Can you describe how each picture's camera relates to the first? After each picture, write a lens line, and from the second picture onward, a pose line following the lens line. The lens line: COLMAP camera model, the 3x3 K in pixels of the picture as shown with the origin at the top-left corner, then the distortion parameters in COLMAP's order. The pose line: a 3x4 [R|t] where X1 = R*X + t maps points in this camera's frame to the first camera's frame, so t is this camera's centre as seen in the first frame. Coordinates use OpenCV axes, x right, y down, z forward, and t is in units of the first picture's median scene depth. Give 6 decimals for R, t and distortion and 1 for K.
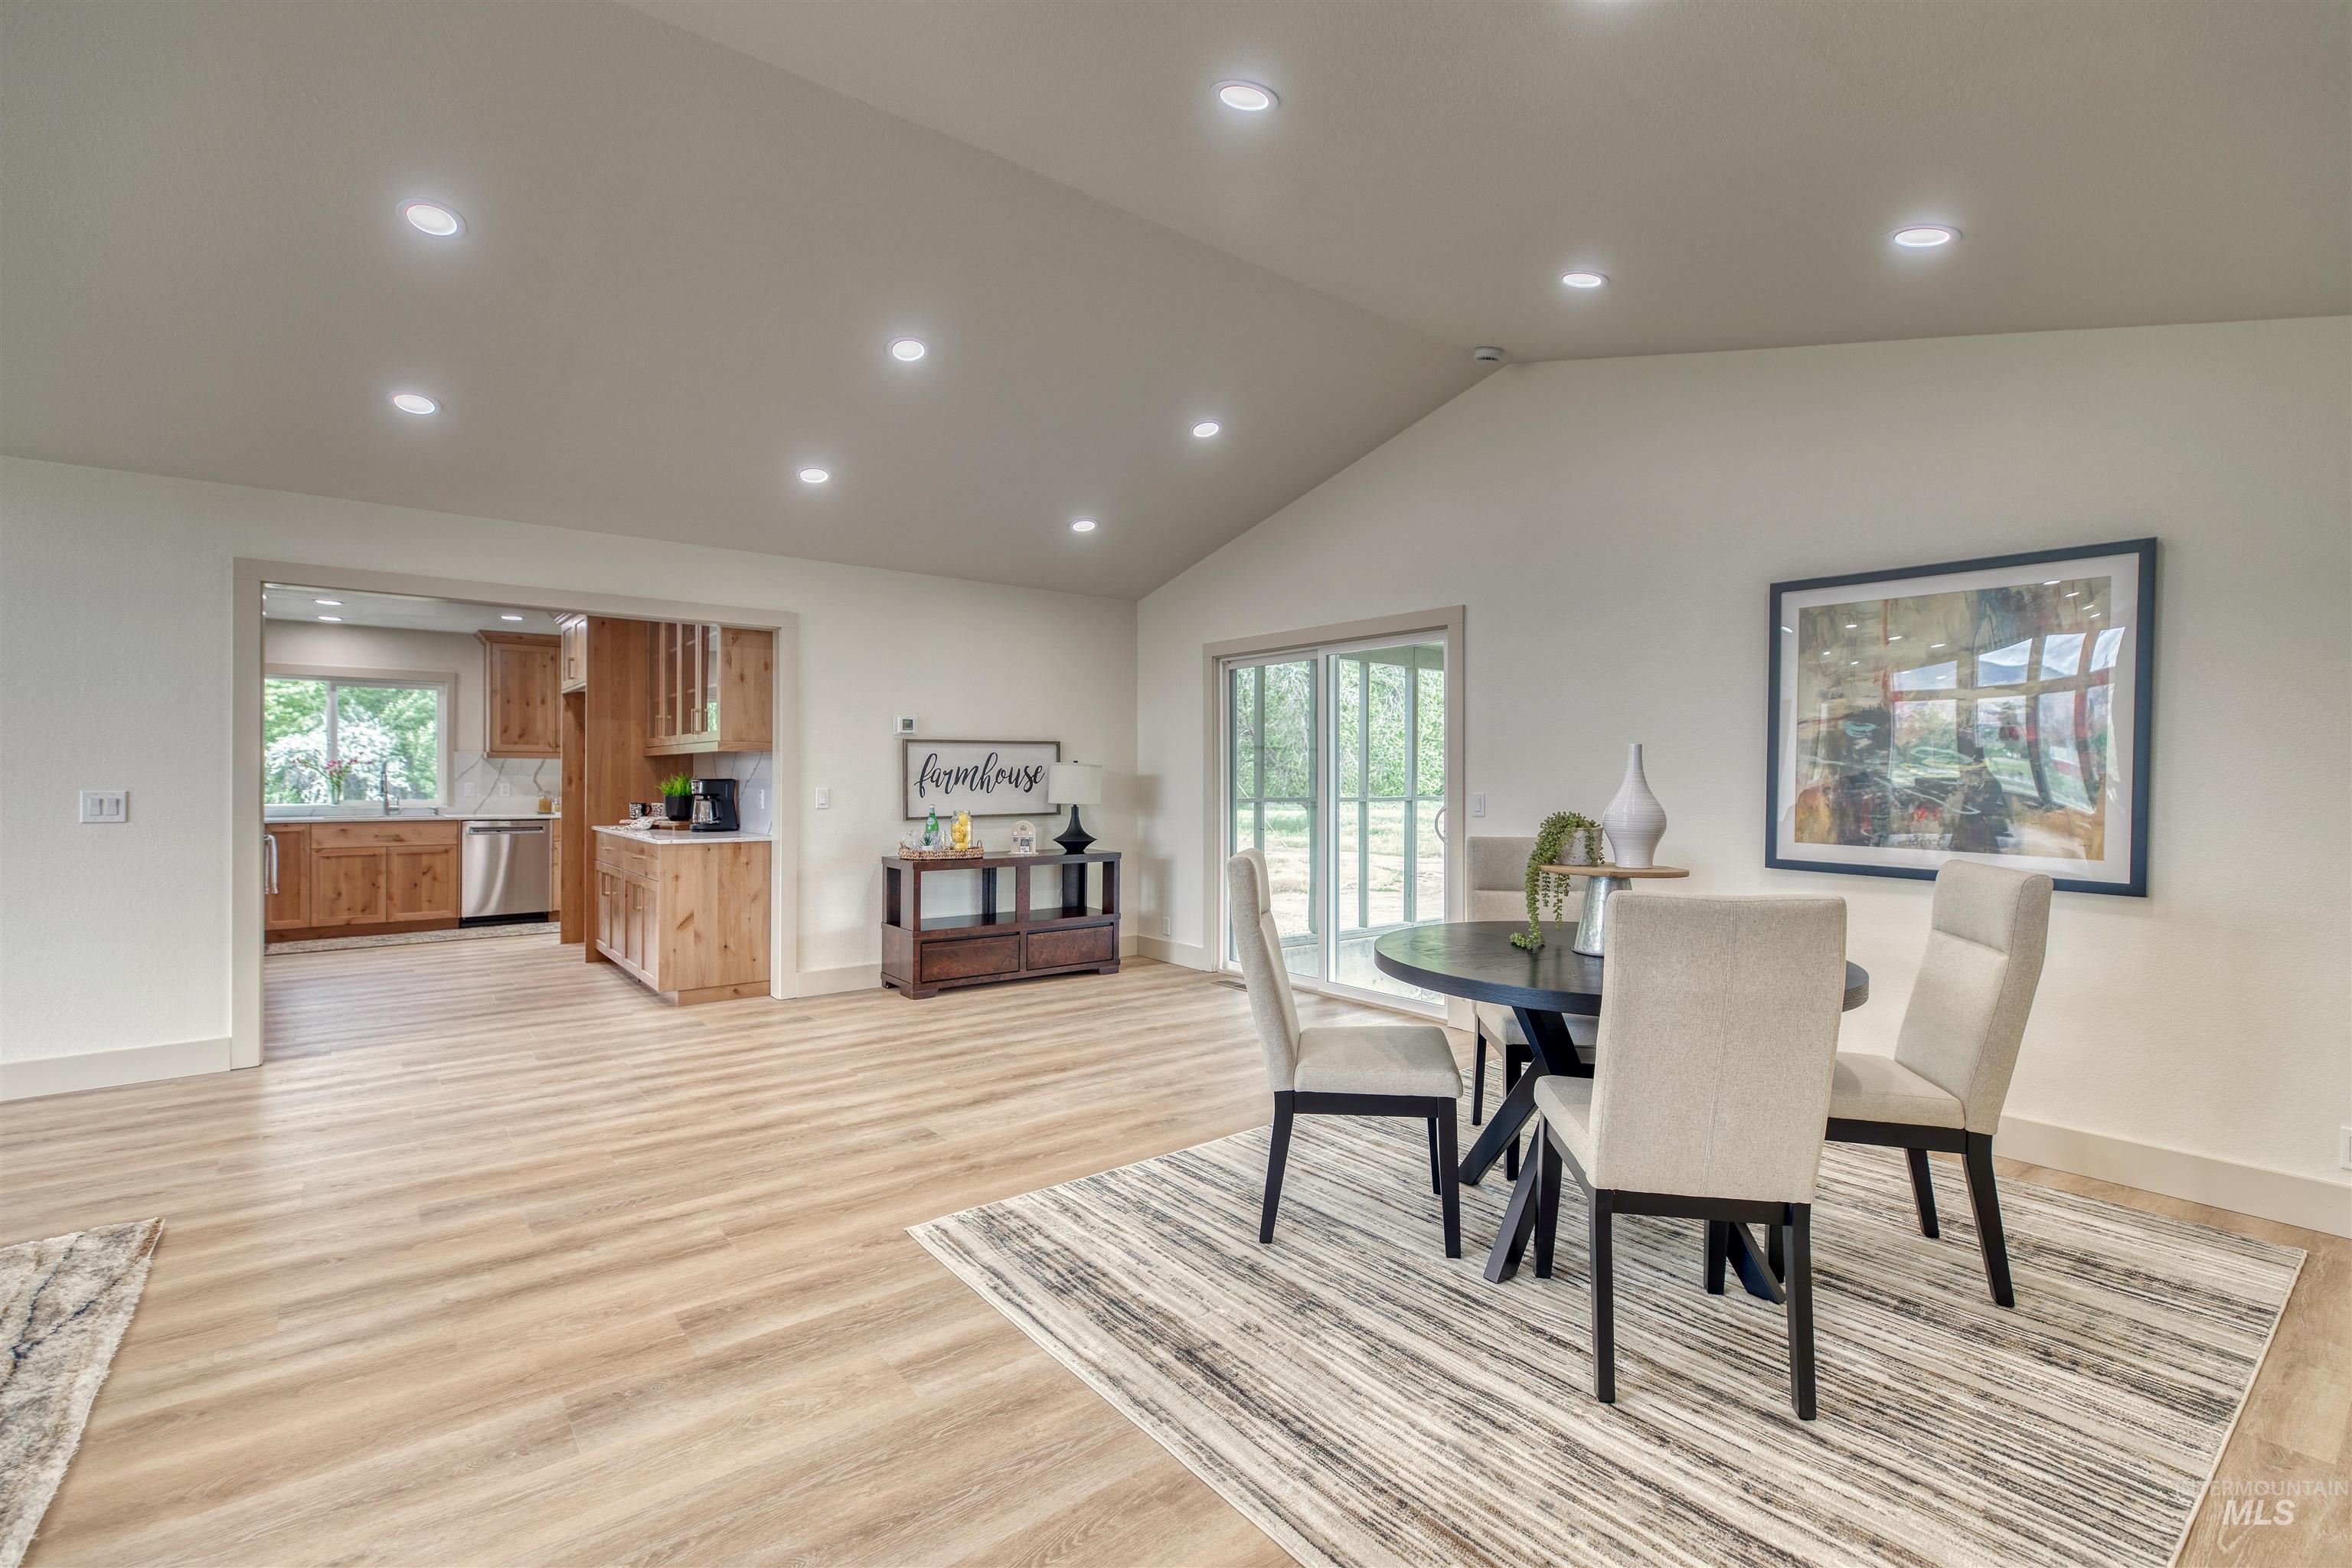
lens RADIAL K [[1053.7, 0, 1183.9], [0, 1053.7, 767.8], [0, 0, 1]] dist [0.002762, -0.000930]
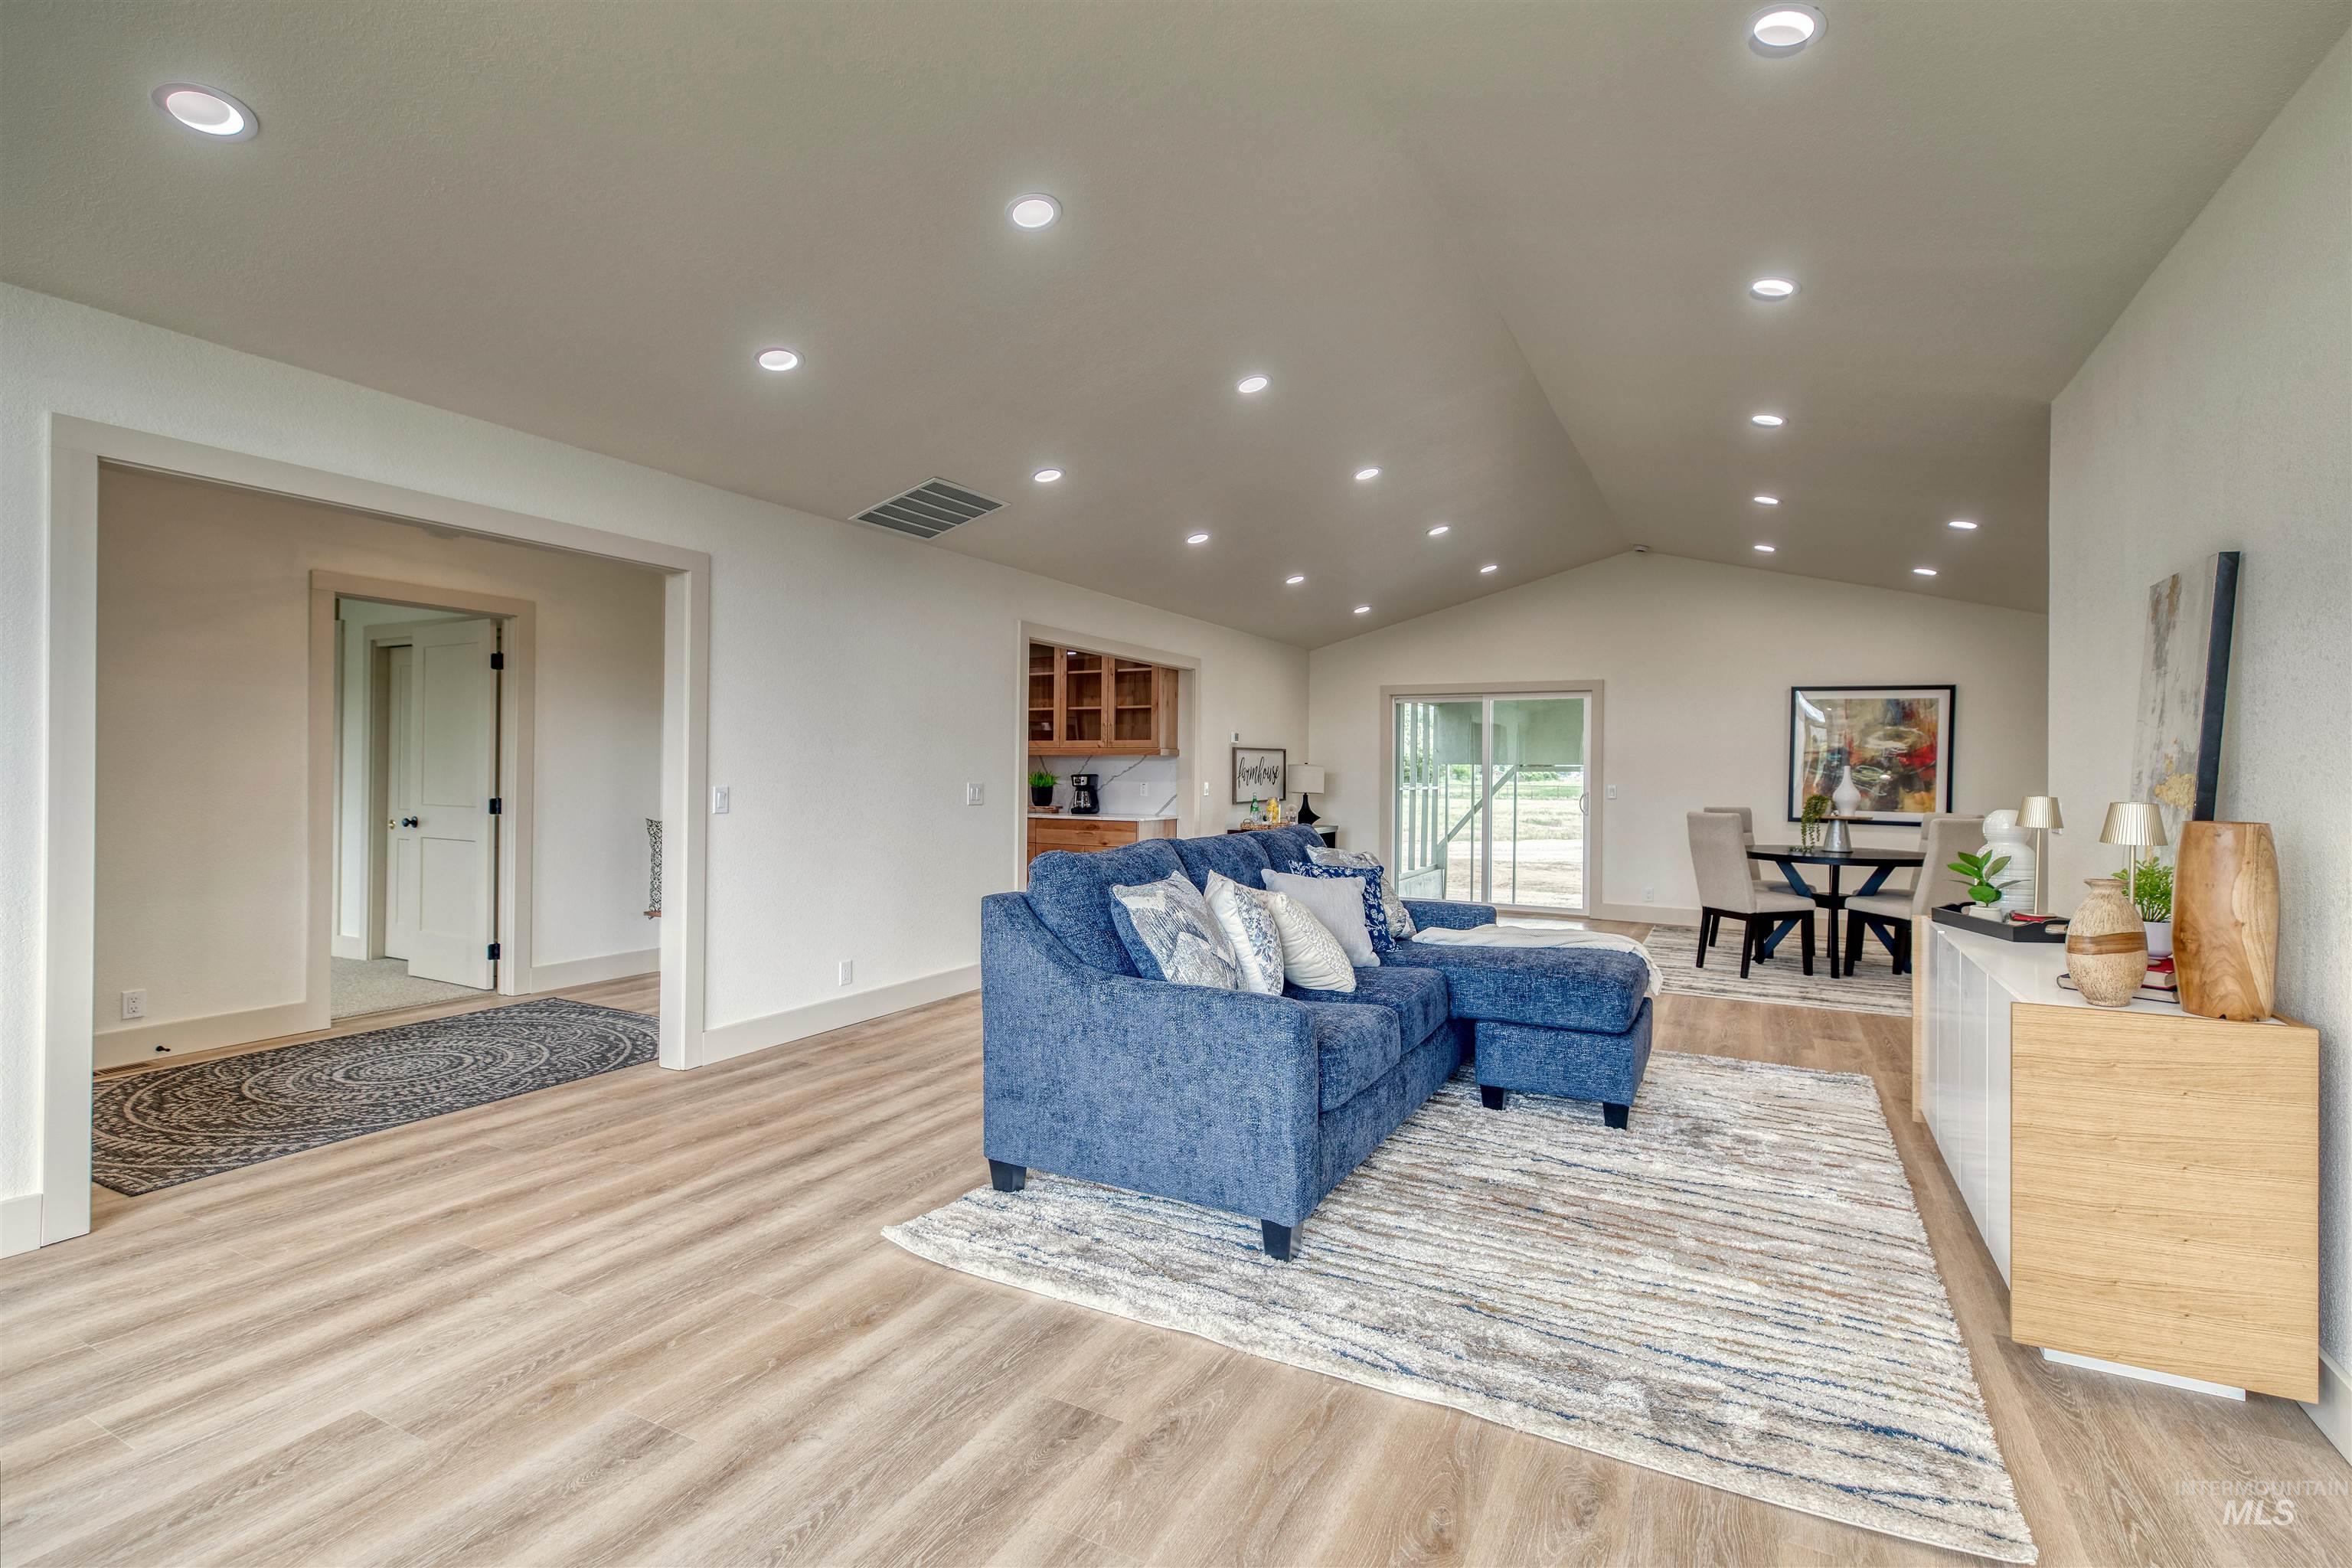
lens RADIAL K [[1053.7, 0, 1203.6], [0, 1053.7, 765.4], [0, 0, 1]] dist [0.002762, -0.000930]
pose [[0.896322, 0.002703, 0.443395, -1.687861], [-0.009745, 0.999860, 0.013605, -0.039877], [-0.443296, -0.016515, 0.896223, -0.432825]]
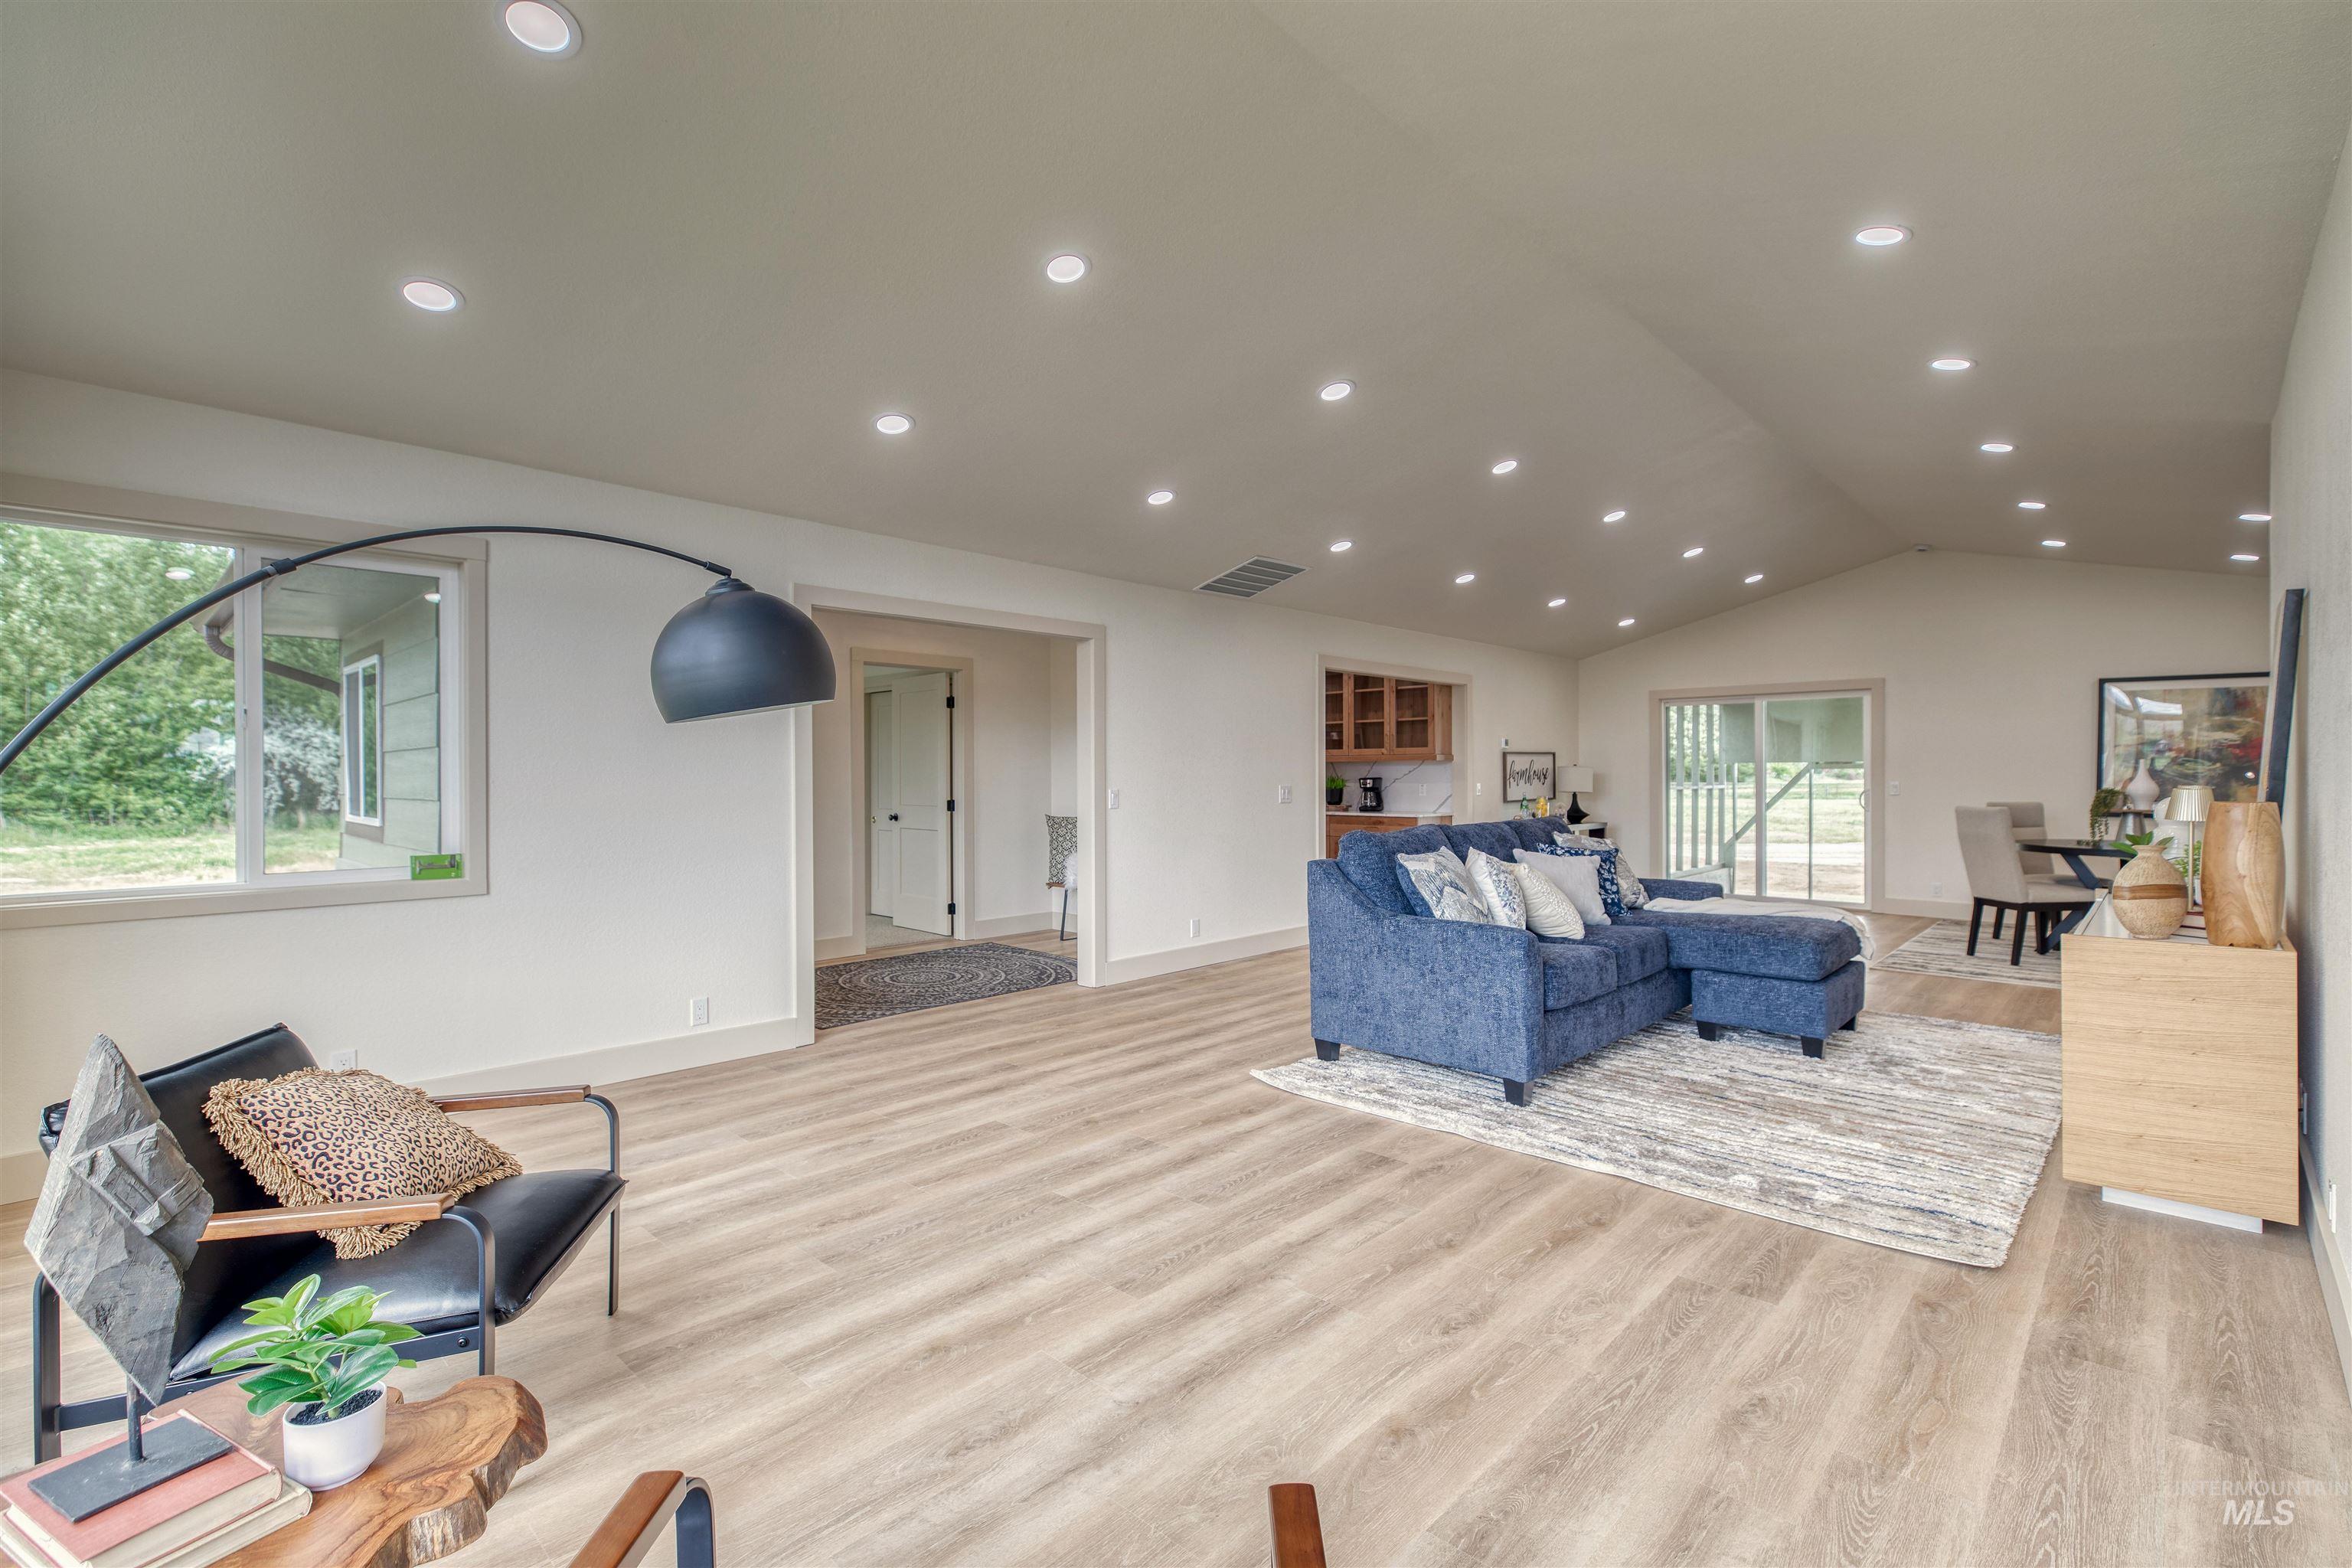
lens RADIAL K [[1053.7, 0, 1184.4], [0, 1053.7, 785.0], [0, 0, 1]] dist [0.002762, -0.000930]
pose [[0.984131, -0.014474, 0.176851, -1.853917], [0.009538, 0.999542, 0.028728, -0.050327], [-0.177186, -0.026585, 0.983818, -0.844372]]
